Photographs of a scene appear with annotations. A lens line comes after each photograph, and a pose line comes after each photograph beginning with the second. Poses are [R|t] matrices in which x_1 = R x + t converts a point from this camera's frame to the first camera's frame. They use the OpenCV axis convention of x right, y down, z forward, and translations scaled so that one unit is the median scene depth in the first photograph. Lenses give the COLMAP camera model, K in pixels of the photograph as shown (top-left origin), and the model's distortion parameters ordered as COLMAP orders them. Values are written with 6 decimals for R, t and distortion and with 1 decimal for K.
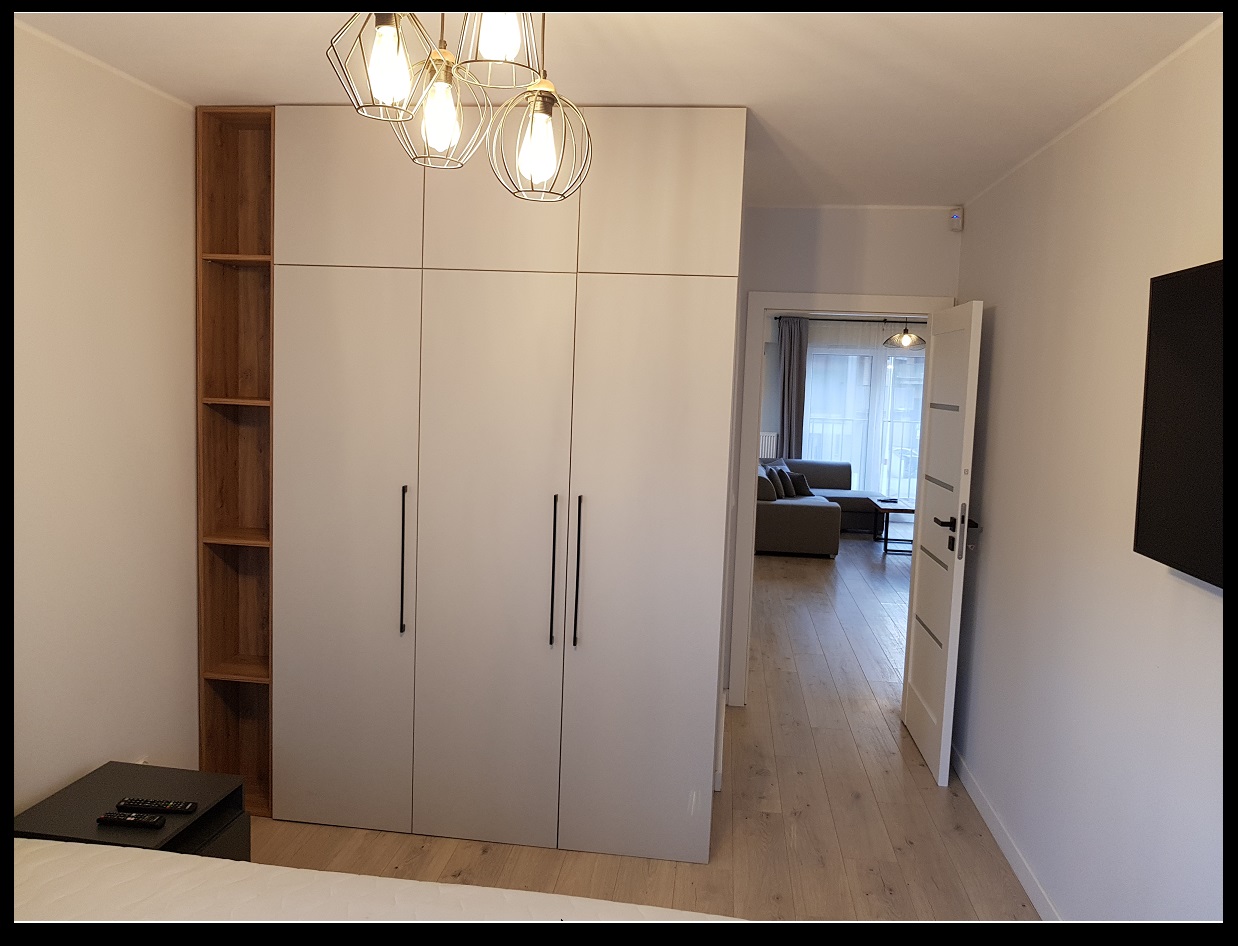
lens RADIAL K [[953.7, 0, 614.9], [0, 953.7, 472.9], [0, 0, 1]] dist [-0.018827, 0.008064]
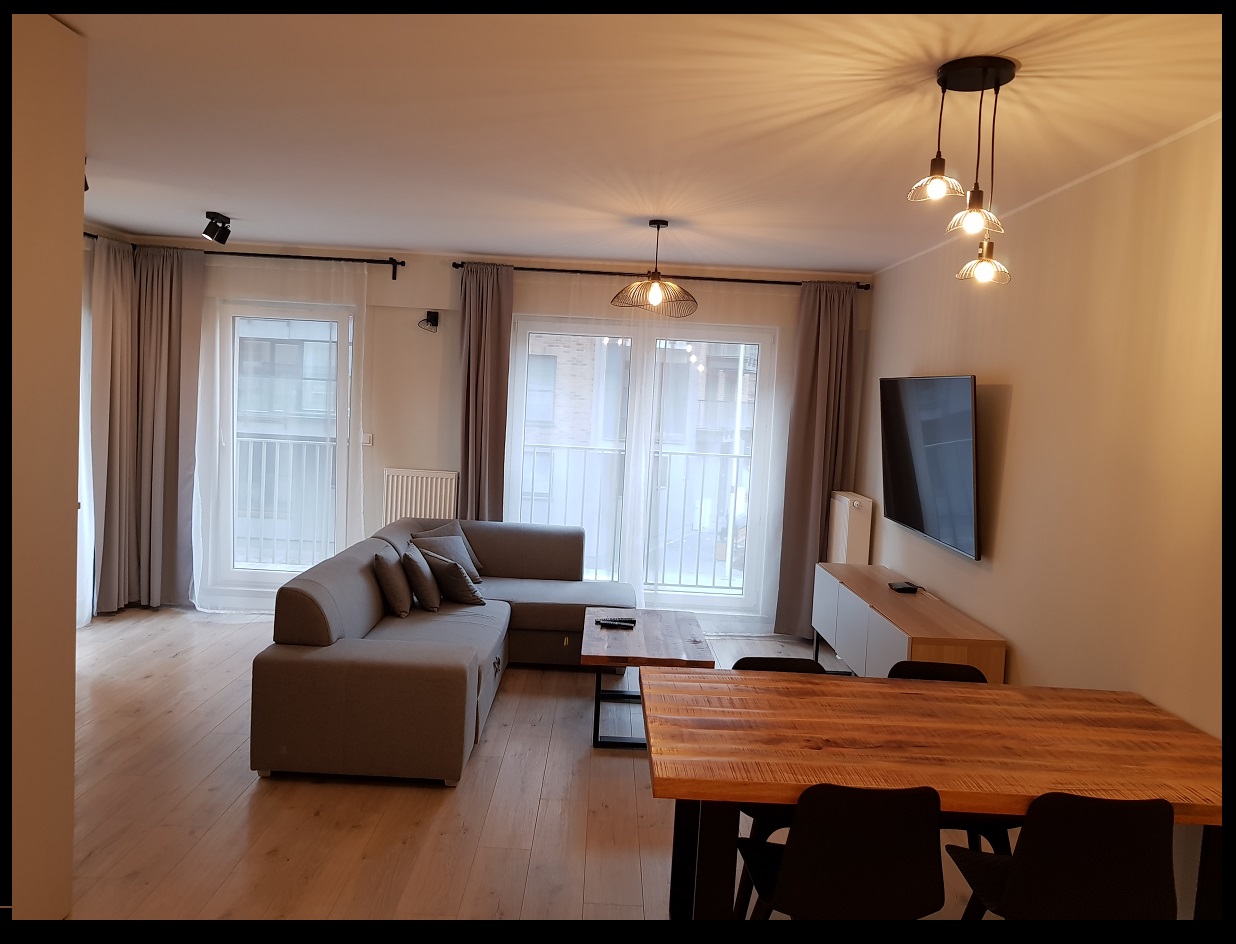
lens RADIAL K [[952.2, 0, 612.0], [0, 952.2, 465.6], [0, 0, 1]] dist [-0.018827, 0.008064]
pose [[0.992490, 0.012298, 0.121707, 0.195822], [-0.009126, 0.999605, -0.026592, -0.033098], [-0.121986, 0.025281, 0.992210, 0.451330]]
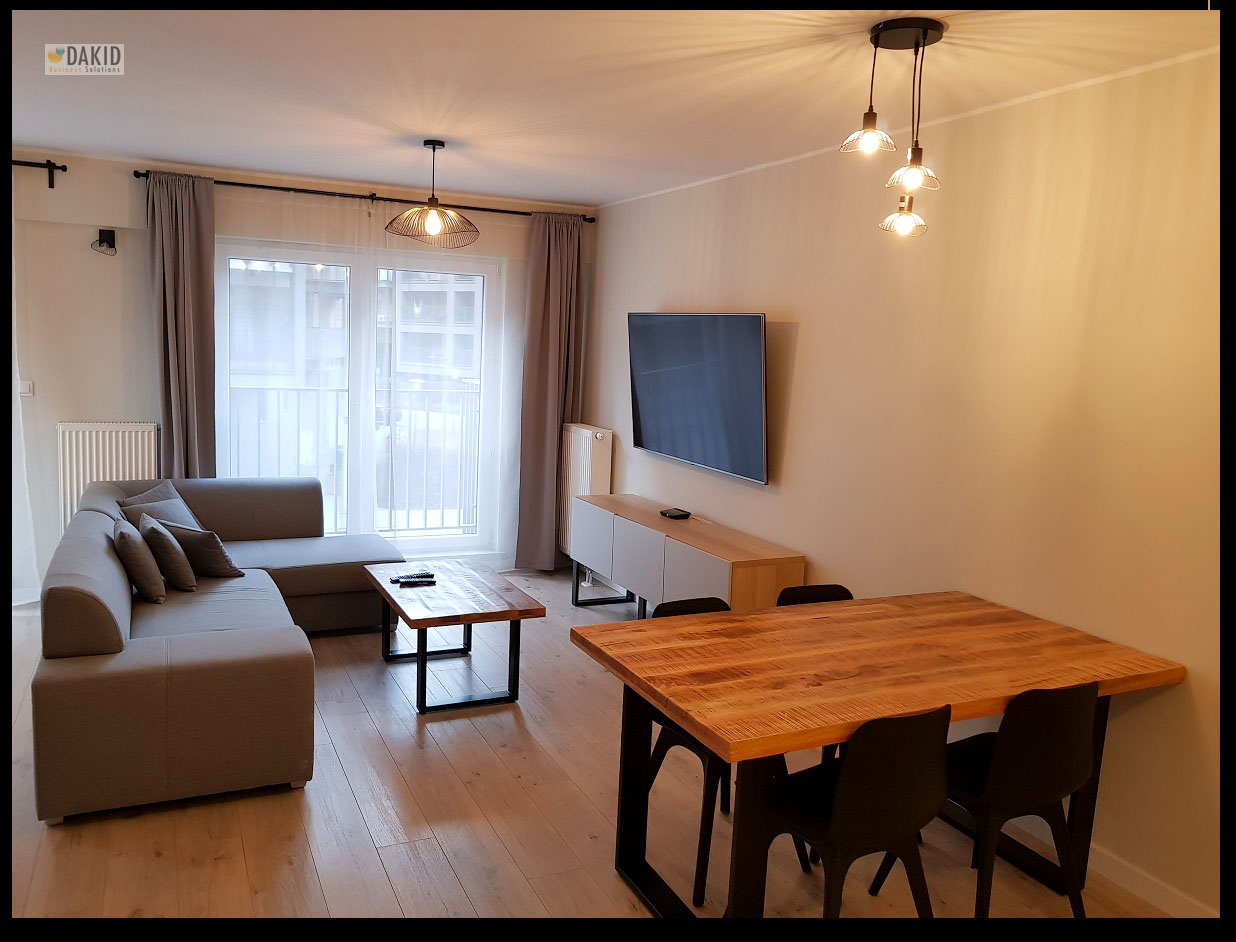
lens RADIAL K [[952.2, 0, 610.9], [0, 952.2, 467.9], [0, 0, 1]] dist [-0.018827, 0.008064]
pose [[0.847579, -0.063846, 0.526814, 0.114825], [0.037077, 0.997435, 0.061230, -0.041785], [-0.529372, -0.032365, 0.847772, 0.495996]]
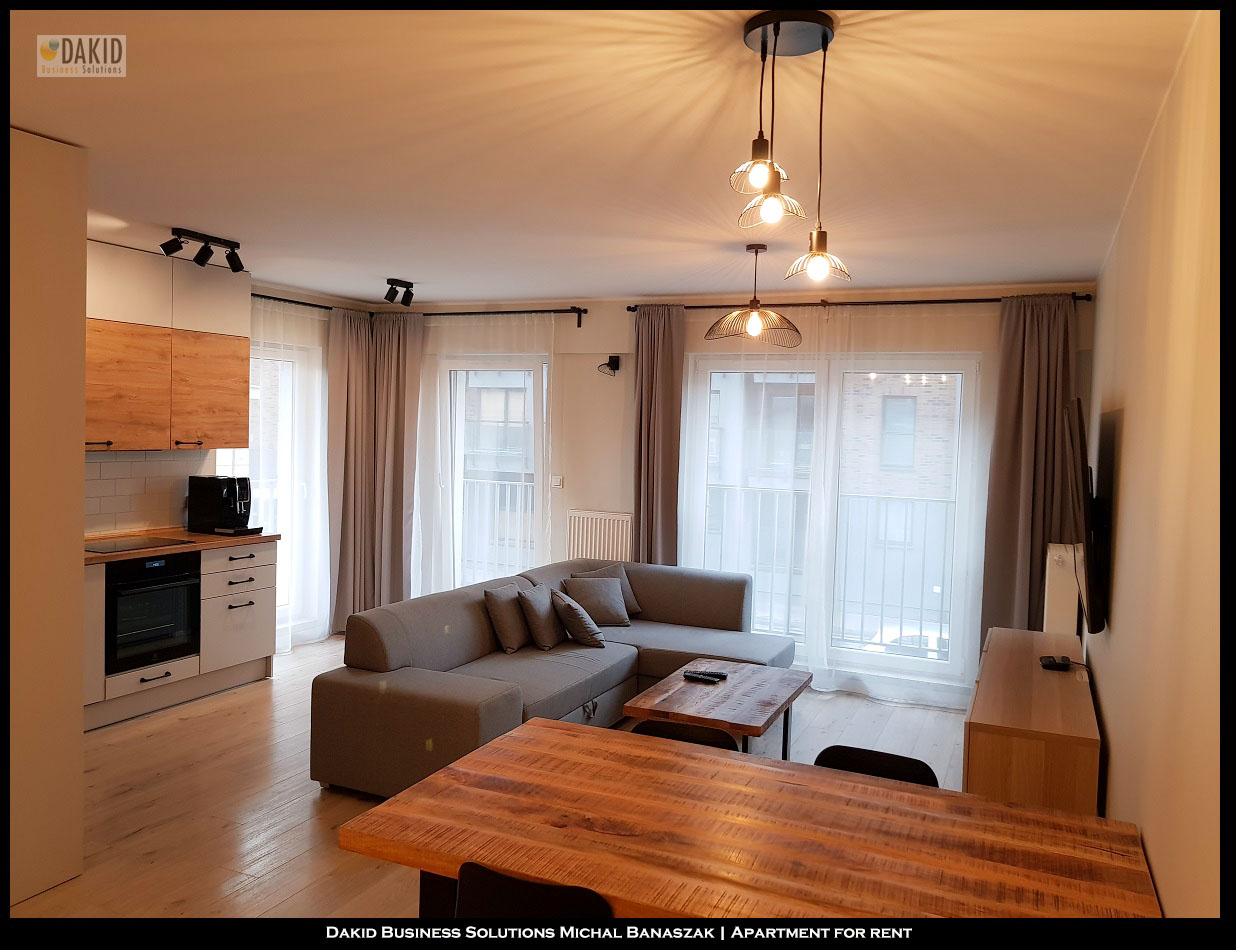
lens RADIAL K [[952.2, 0, 602.4], [0, 952.2, 474.9], [0, 0, 1]] dist [-0.018827, 0.008064]
pose [[0.951368, 0.013453, -0.307763, 0.329526], [-0.032221, 0.997912, -0.055983, -0.034509], [0.306367, 0.063177, 0.949815, 0.479028]]
